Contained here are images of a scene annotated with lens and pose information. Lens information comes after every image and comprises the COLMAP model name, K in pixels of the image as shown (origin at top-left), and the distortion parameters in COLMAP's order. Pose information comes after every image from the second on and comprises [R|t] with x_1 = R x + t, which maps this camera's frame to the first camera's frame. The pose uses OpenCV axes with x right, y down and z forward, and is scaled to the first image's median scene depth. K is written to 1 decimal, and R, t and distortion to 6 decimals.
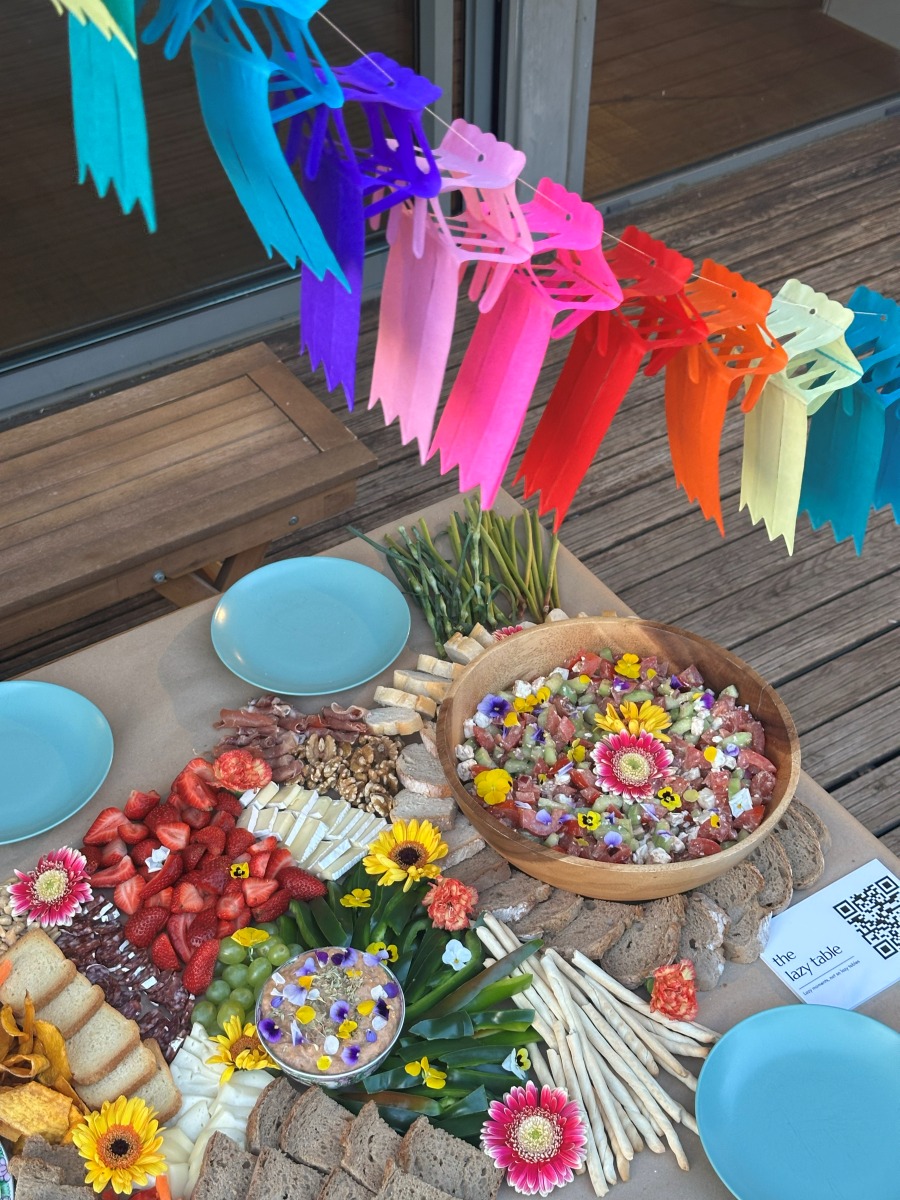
lens RADIAL K [[1586.8, 0, 450.0], [0, 1586.8, 600.0], [0, 0, 1]] dist [0.007867, 0.021505]
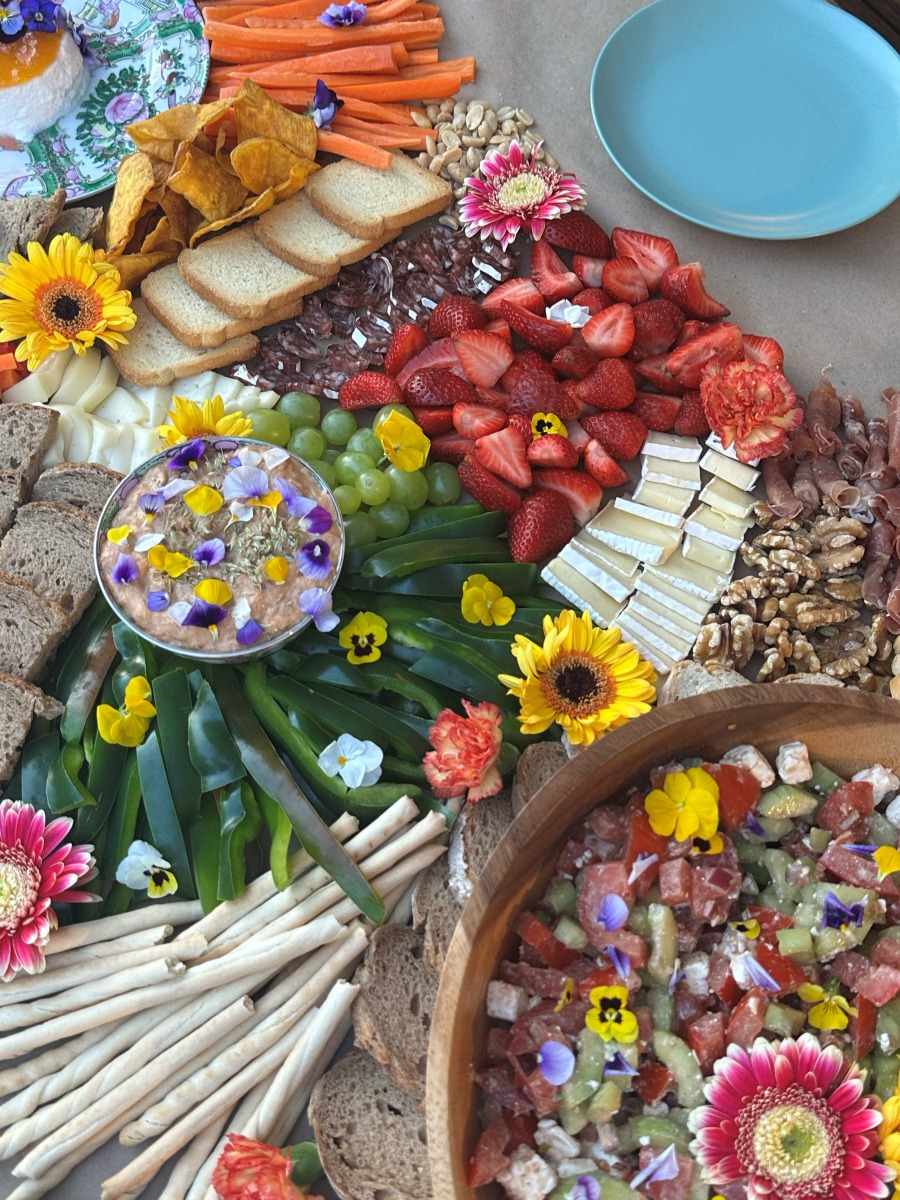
lens RADIAL K [[1281.2, 0, 450.0], [0, 1281.2, 600.0], [0, 0, 1]] dist [0.198685, -0.463403]
pose [[-0.008967, 0.907895, -0.419102, 0.135739], [-0.707099, 0.290595, 0.644643, -0.103087], [0.707057, 0.302127, 0.639366, 0.685703]]
